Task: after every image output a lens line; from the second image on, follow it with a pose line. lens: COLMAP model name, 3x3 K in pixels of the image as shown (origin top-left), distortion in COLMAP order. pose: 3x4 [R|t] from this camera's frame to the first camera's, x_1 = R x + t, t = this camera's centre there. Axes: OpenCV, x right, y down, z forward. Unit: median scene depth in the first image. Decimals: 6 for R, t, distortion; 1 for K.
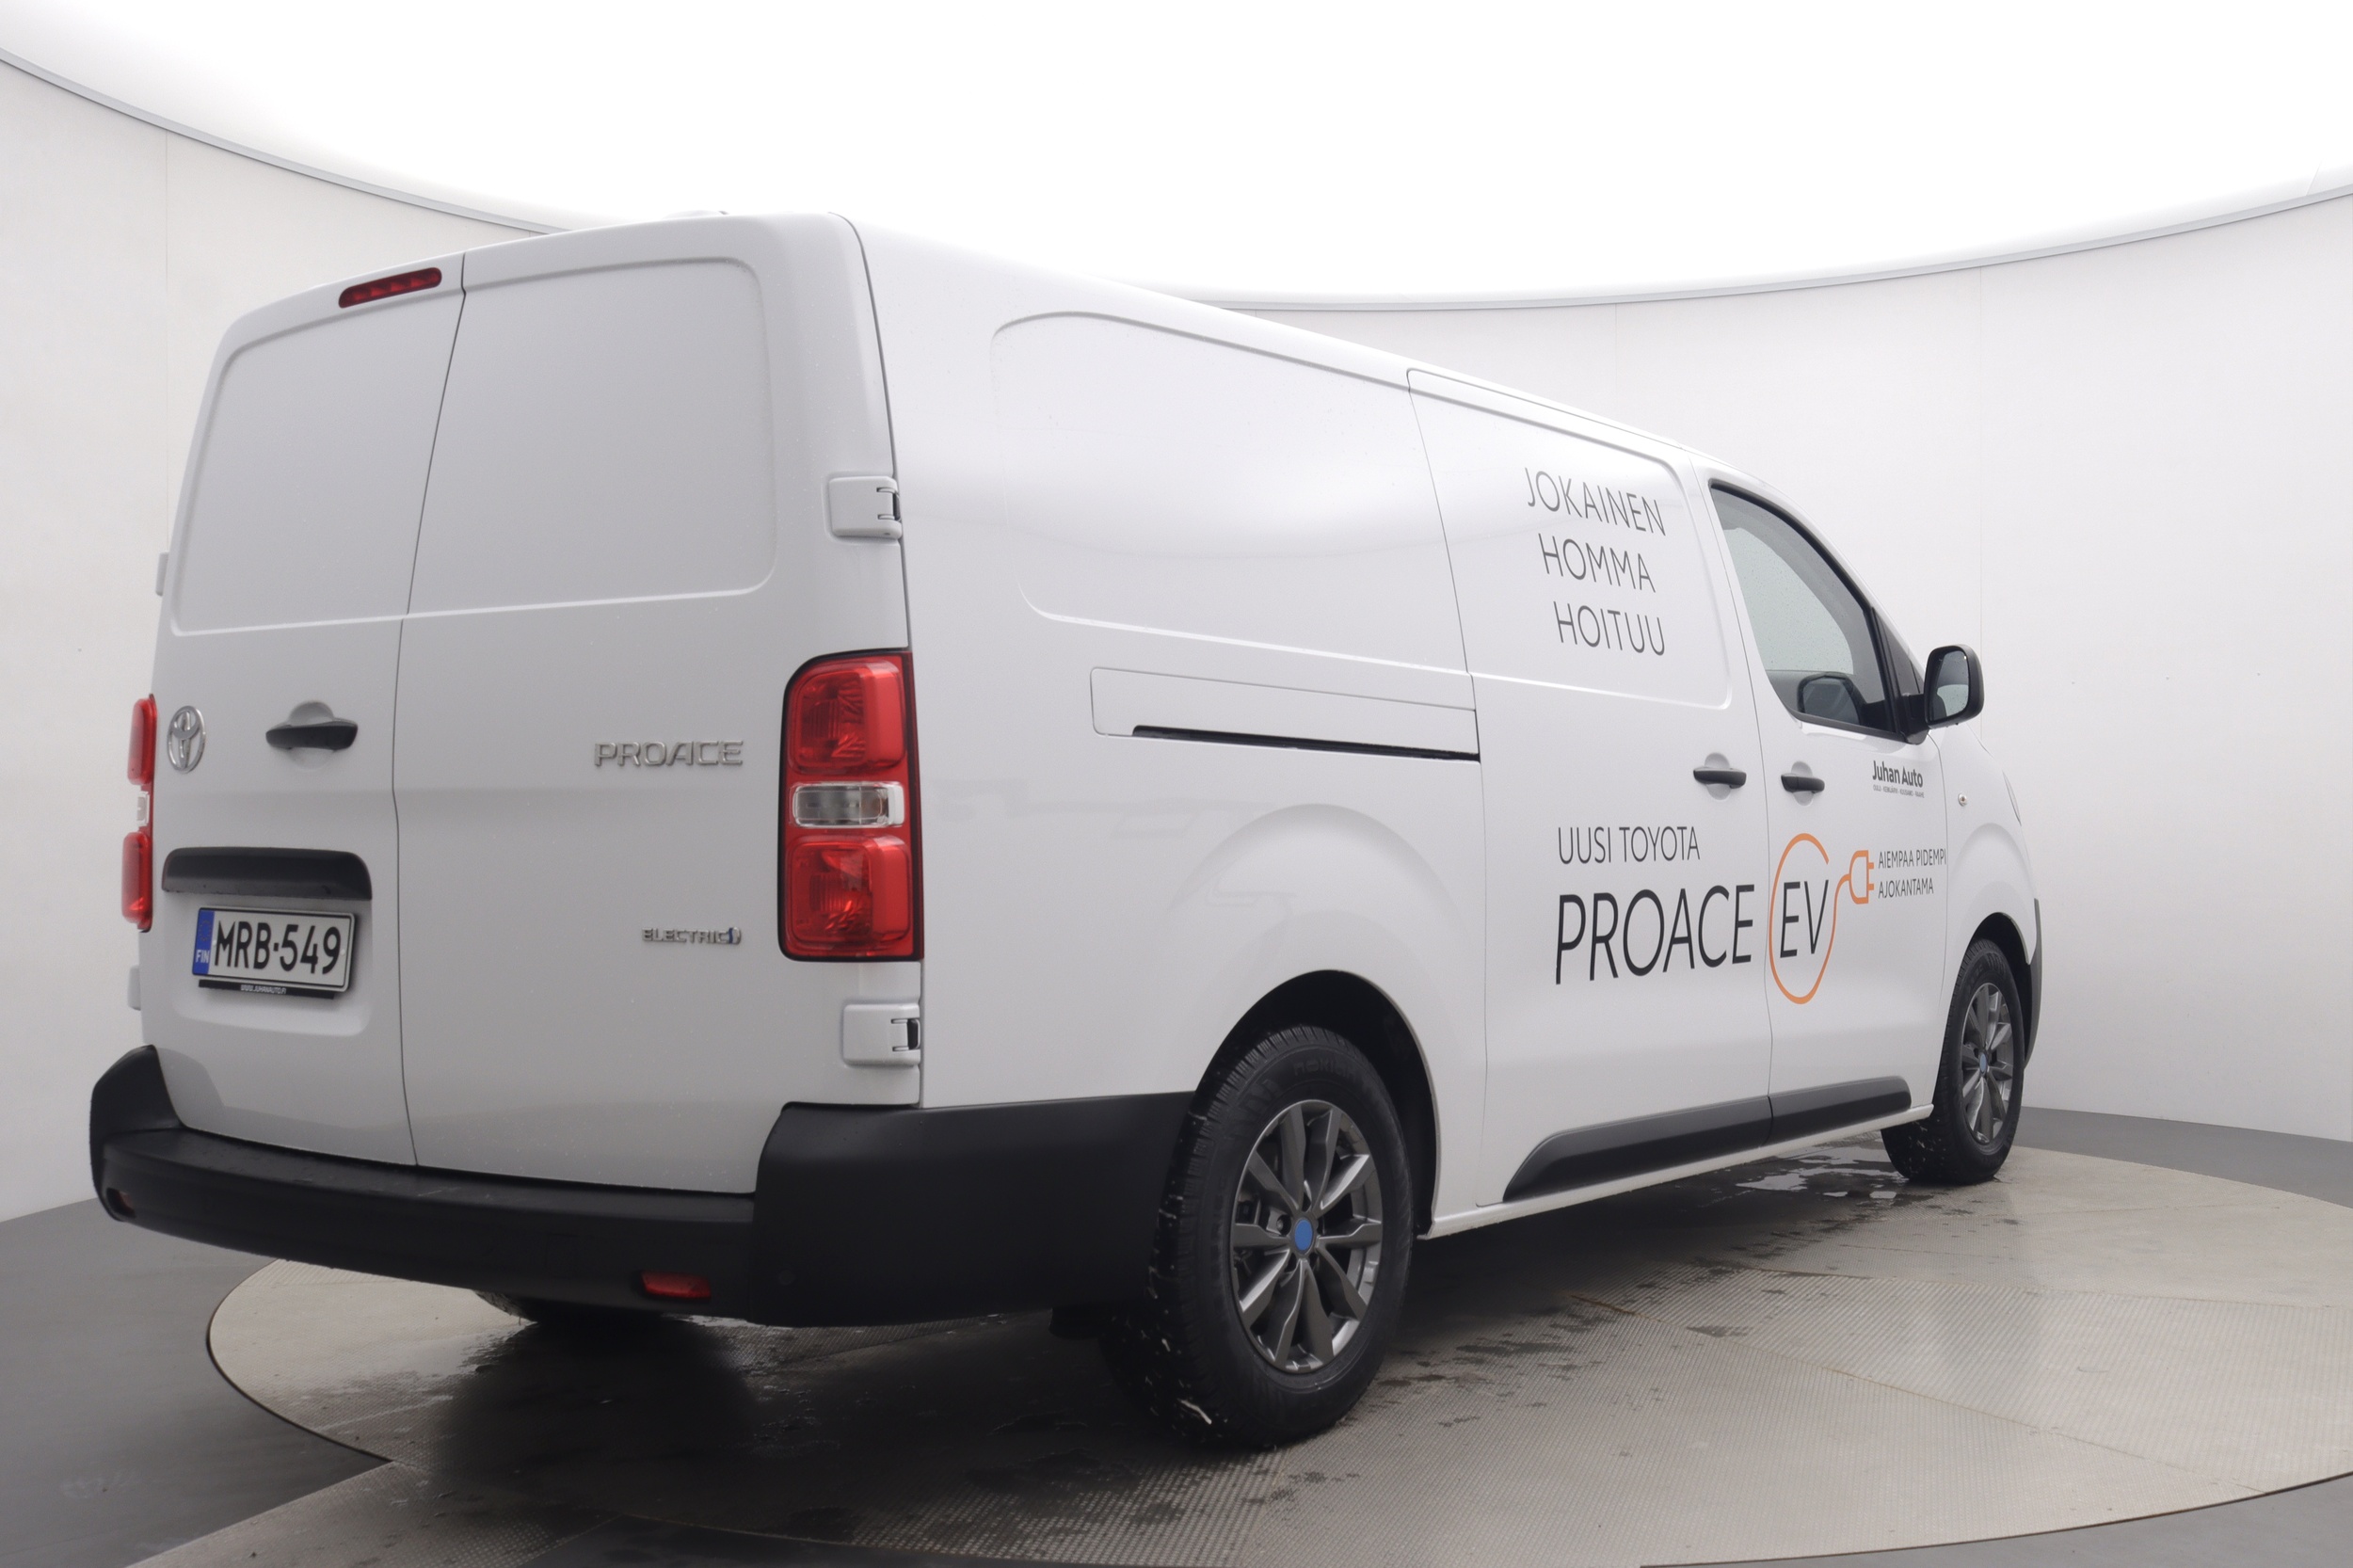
lens RADIAL K [[2338.8, 0, 1176.5], [0, 2338.8, 784.0], [0, 0, 1]] dist [-0.010601, -0.006322]
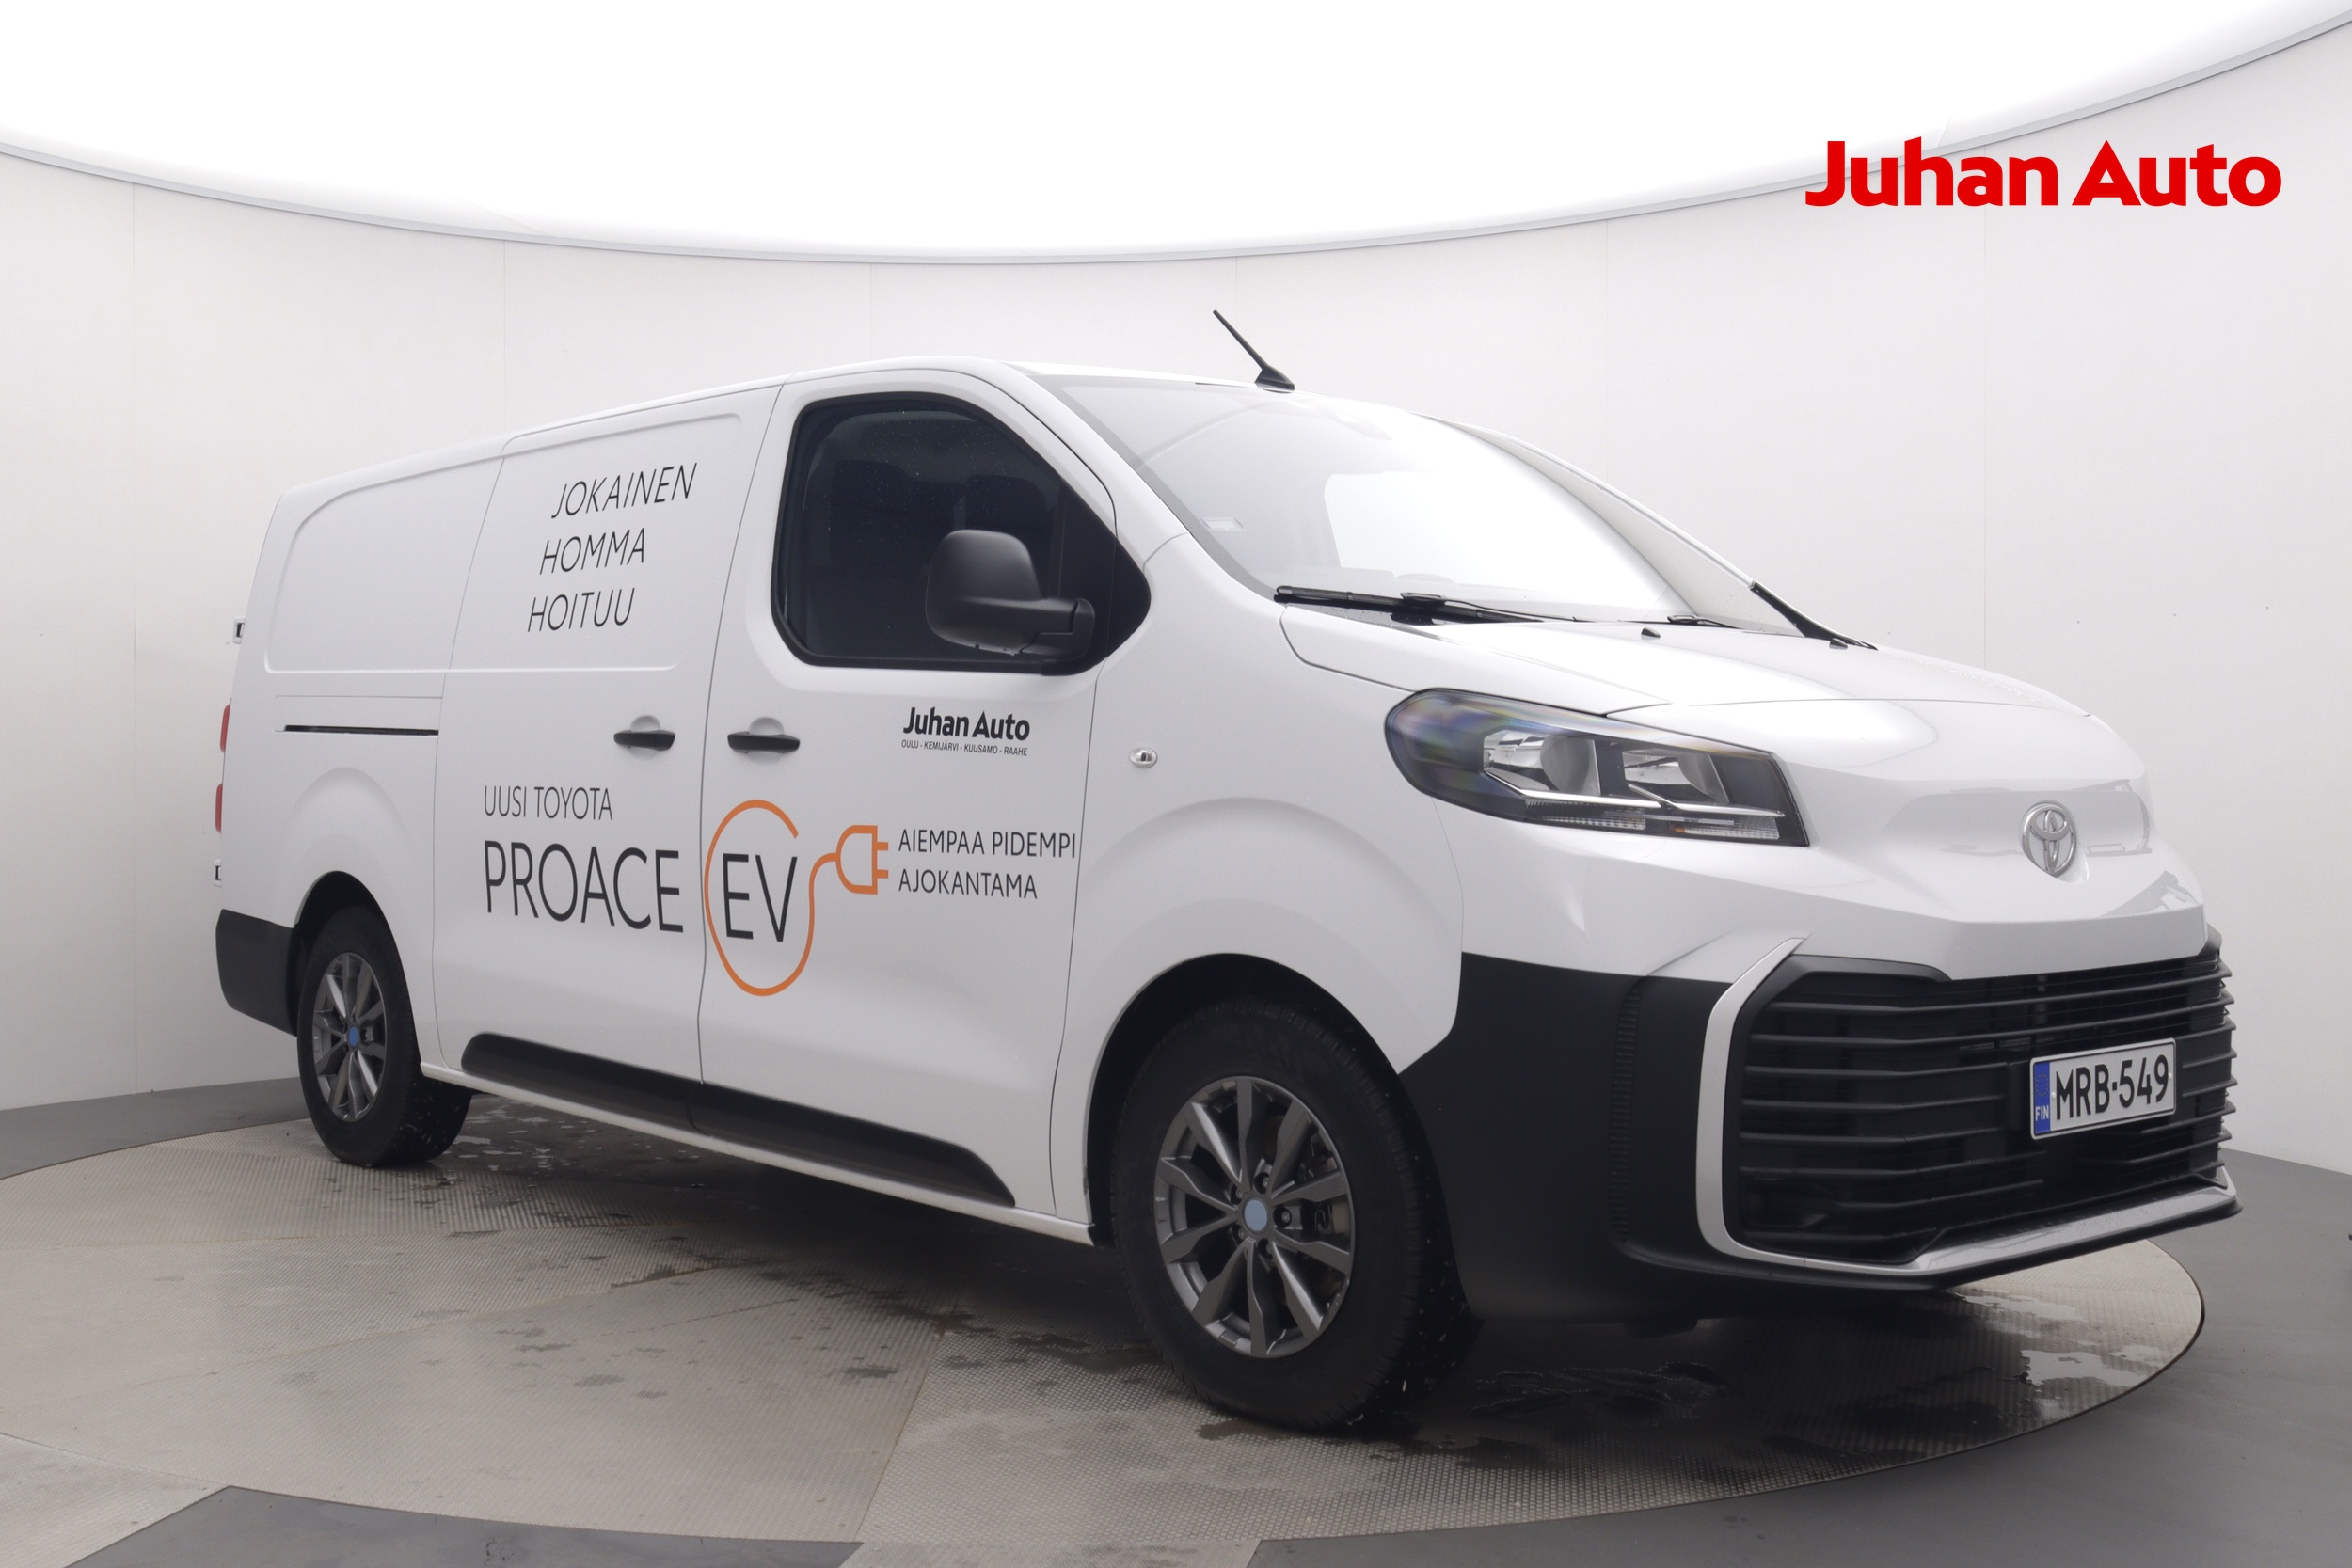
lens RADIAL K [[2337.6, 0, 1176.0], [0, 2337.6, 784.0], [0, 0, 1]] dist [-0.010601, -0.006322]
pose [[-0.158806, 0.004122, -0.987301, 1.210979], [0.007896, 0.999965, 0.002905, 0.015389], [0.987278, -0.007334, -0.158833, 1.421136]]
